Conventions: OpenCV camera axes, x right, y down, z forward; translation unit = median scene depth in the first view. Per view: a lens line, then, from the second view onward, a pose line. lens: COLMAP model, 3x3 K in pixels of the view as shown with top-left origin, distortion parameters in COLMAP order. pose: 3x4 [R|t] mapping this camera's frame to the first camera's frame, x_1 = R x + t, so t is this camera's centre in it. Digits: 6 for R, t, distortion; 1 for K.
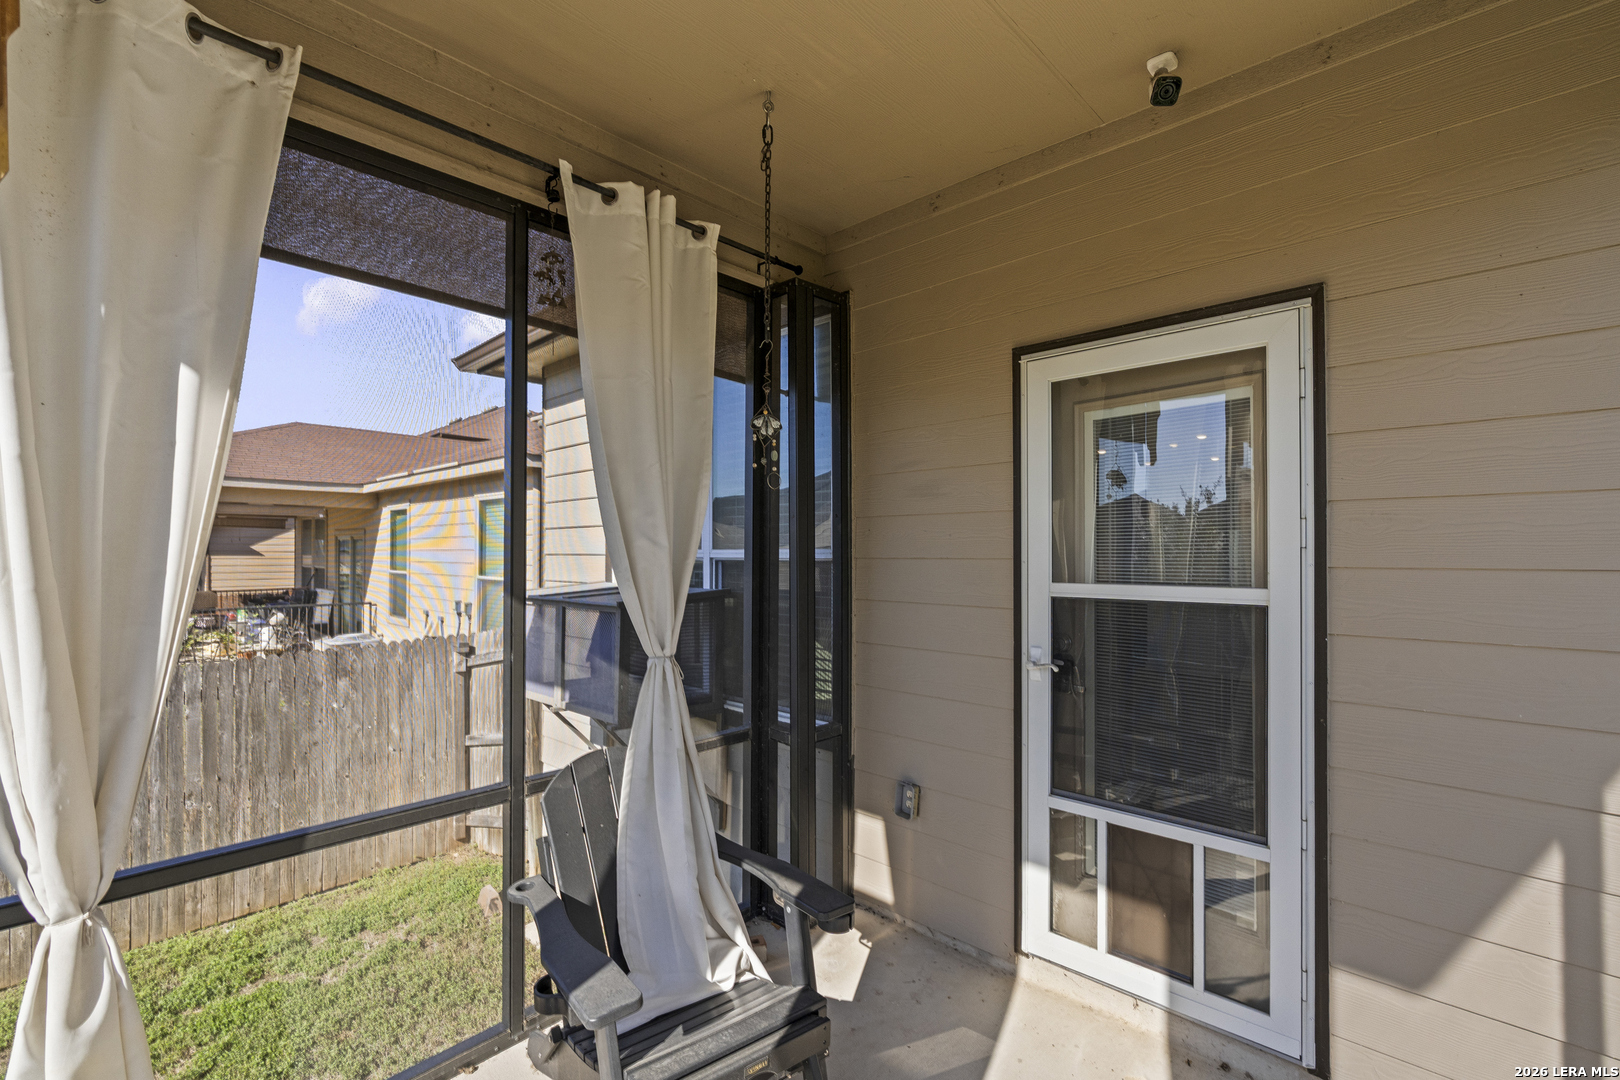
lens RADIAL K [[734.5, 0, 803.8], [0, 734.5, 547.0], [0, 0, 1]] dist [-0.009454, 0.001234]
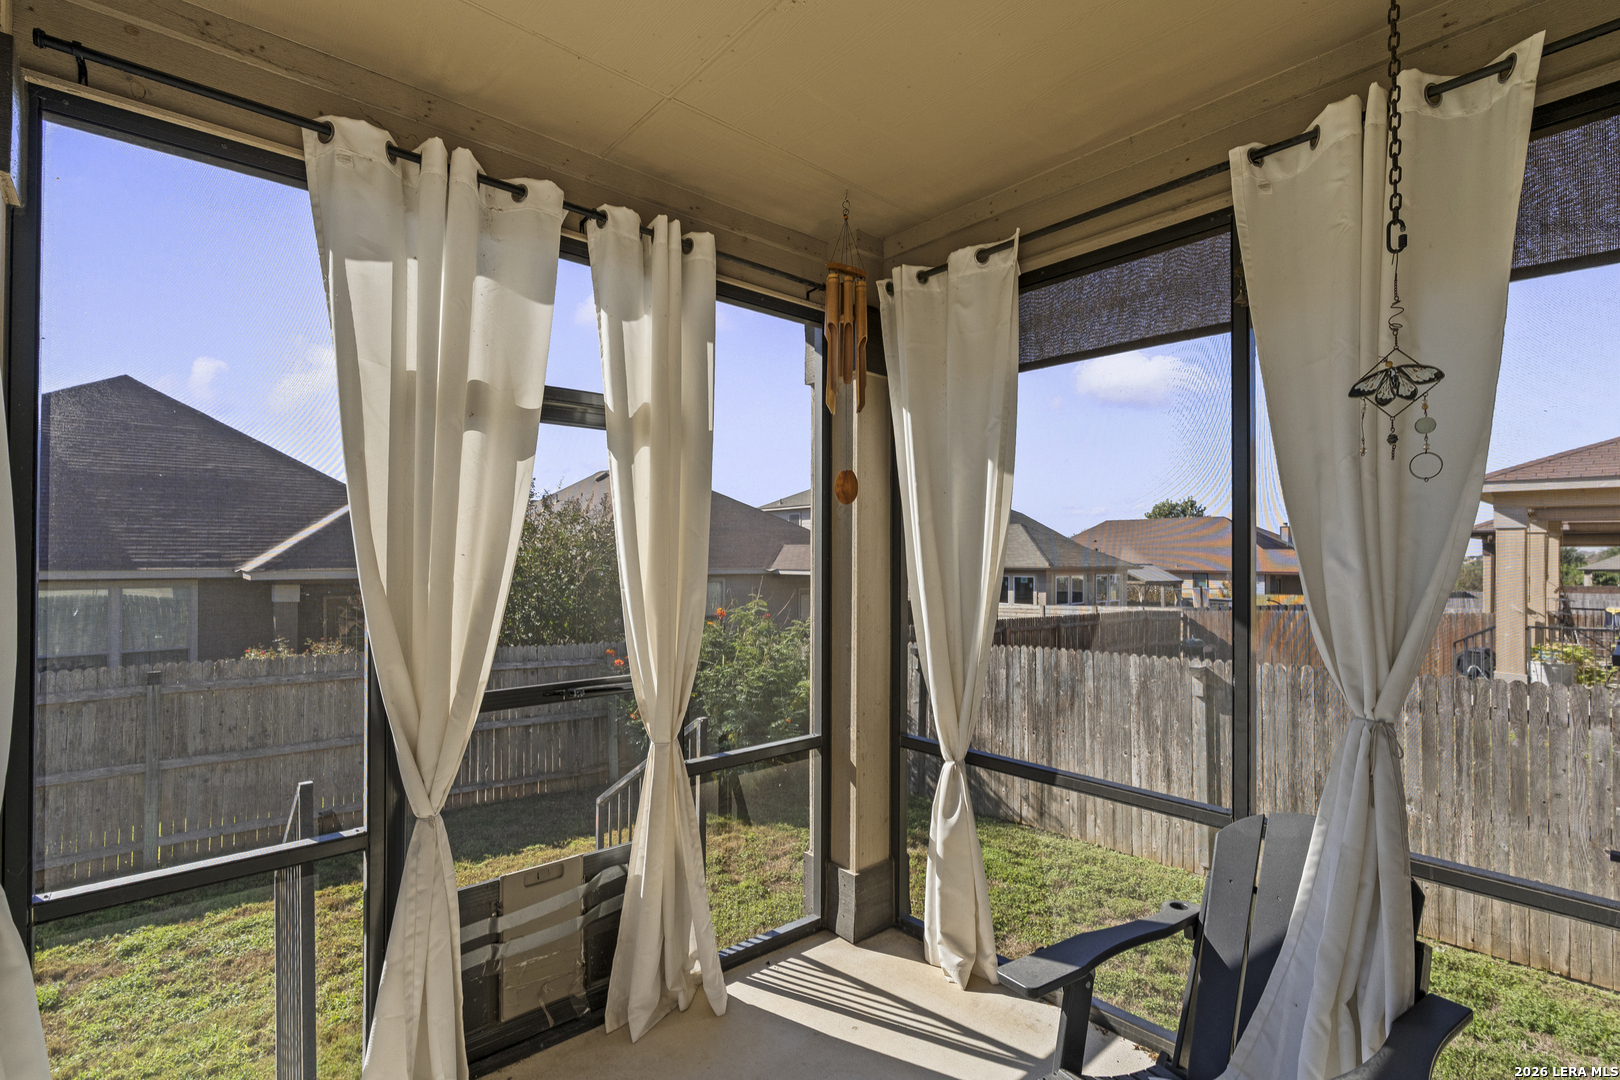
lens RADIAL K [[734.5, 0, 805.8], [0, 734.5, 545.0], [0, 0, 1]] dist [-0.009454, 0.001234]
pose [[-0.102935, -0.014337, -0.994585, 0.275267], [-0.000394, 0.999897, -0.014373, -0.006820], [0.994688, -0.001087, -0.102930, 0.243966]]
